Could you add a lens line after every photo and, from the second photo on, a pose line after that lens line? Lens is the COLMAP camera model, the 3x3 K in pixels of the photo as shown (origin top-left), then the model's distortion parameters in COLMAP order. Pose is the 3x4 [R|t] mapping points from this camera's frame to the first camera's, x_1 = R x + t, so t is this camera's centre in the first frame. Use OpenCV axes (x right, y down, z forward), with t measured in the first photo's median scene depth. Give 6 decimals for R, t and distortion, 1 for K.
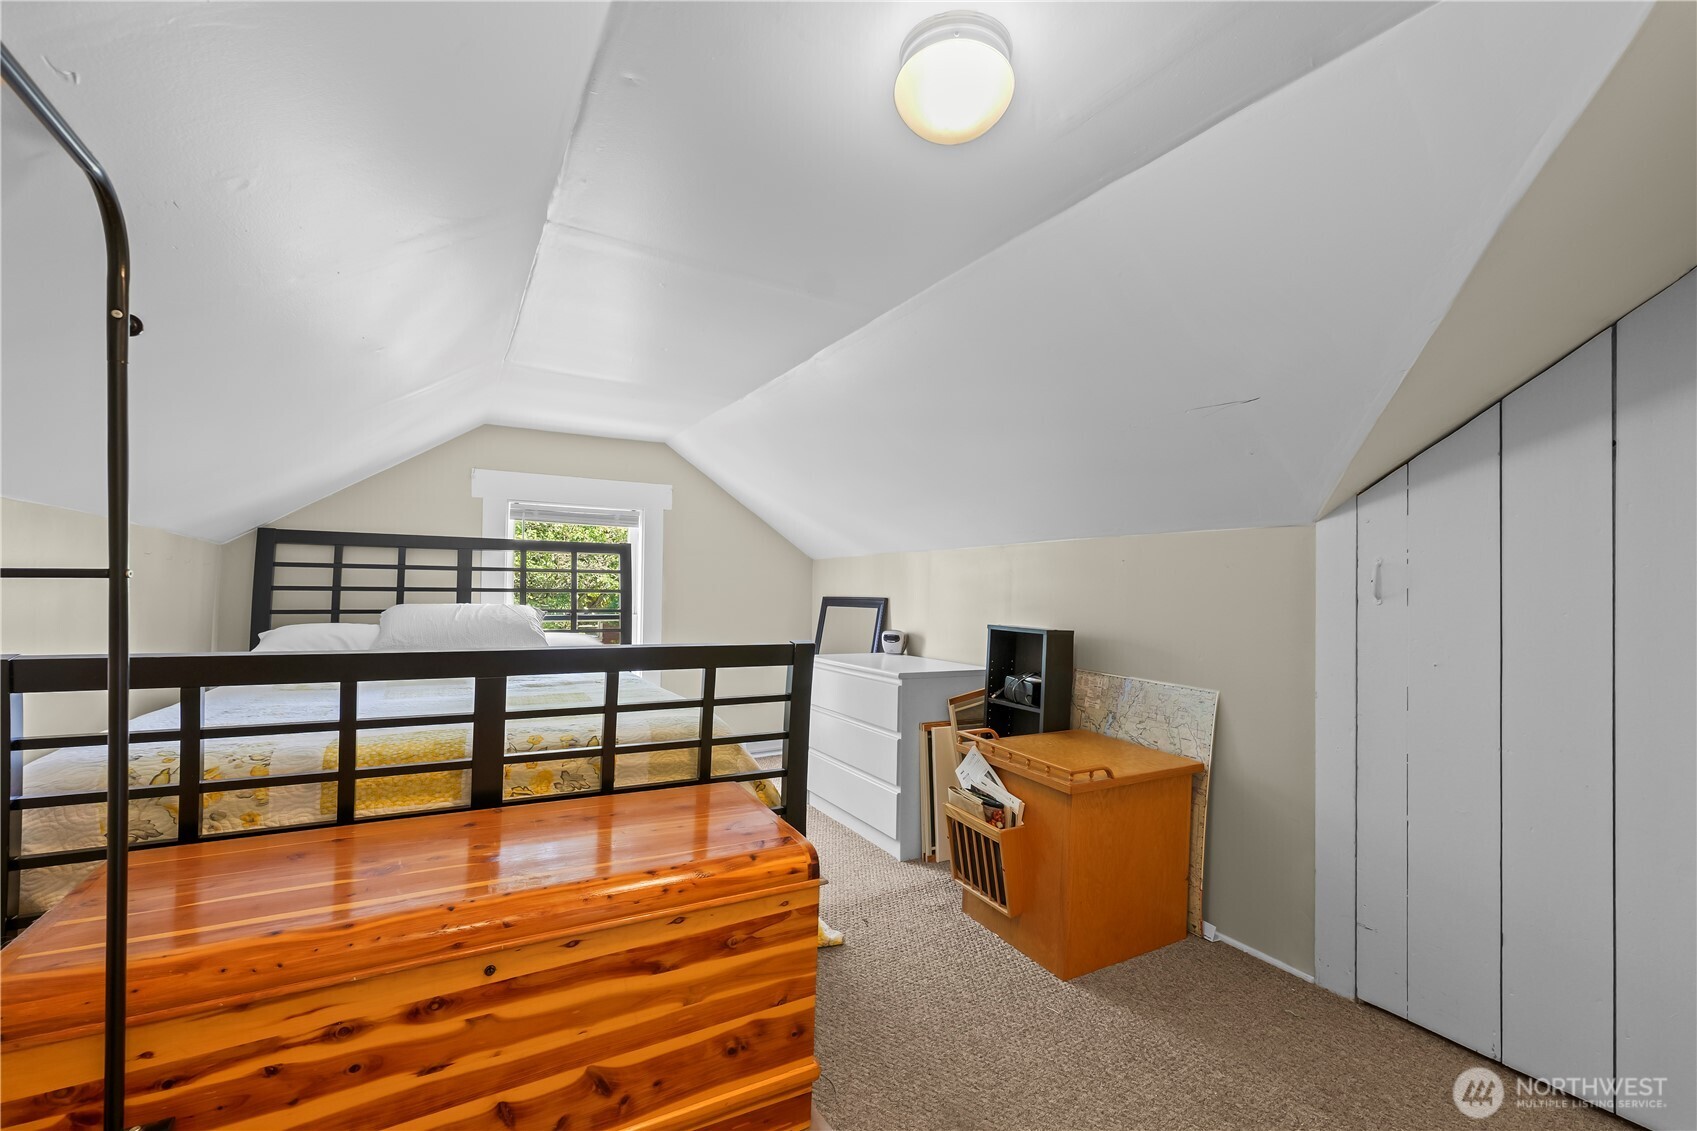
lens RADIAL K [[697.6, 0, 848.9], [0, 697.6, 577.4], [0, 0, 1]] dist [0.000288, 0.000066]
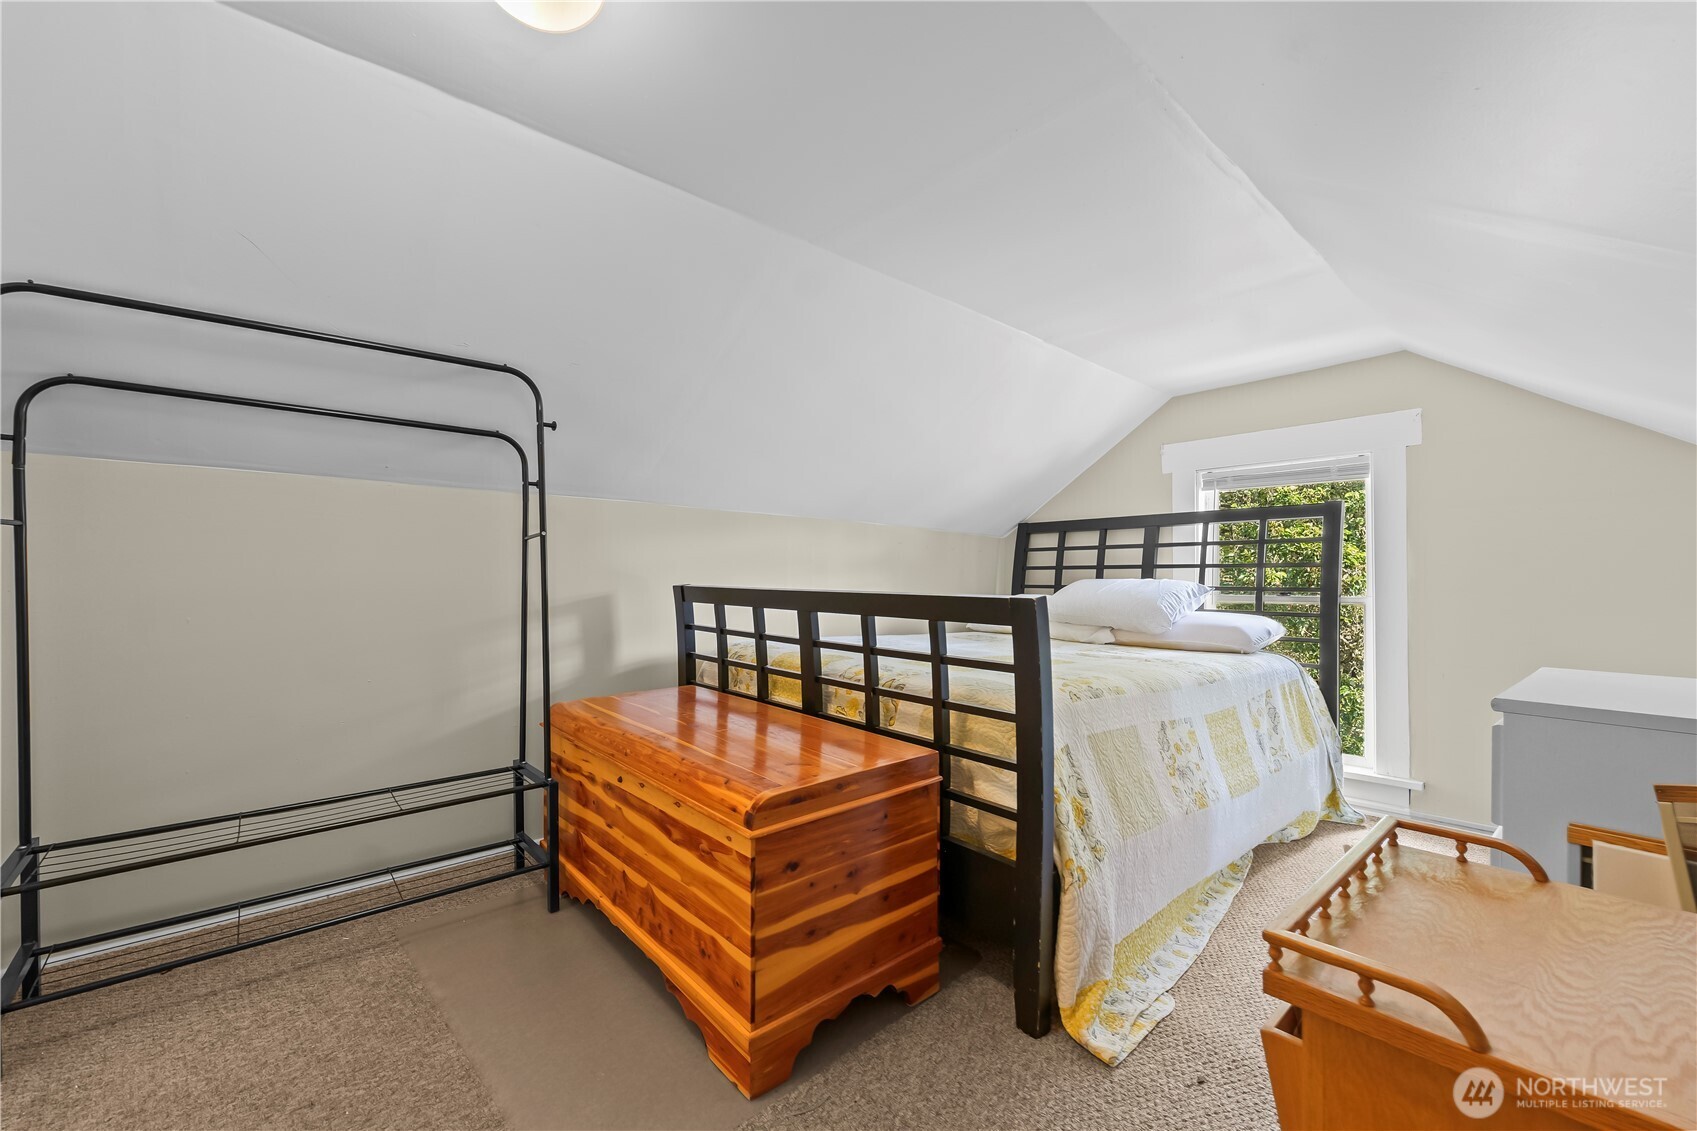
lens RADIAL K [[697.6, 0, 853.6], [0, 697.6, 567.5], [0, 0, 1]] dist [0.000288, 0.000066]
pose [[0.201911, -0.032799, -0.978855, 0.619792], [0.010487, 0.999454, -0.031326, 0.082082], [0.979348, -0.003940, 0.202144, 0.662150]]
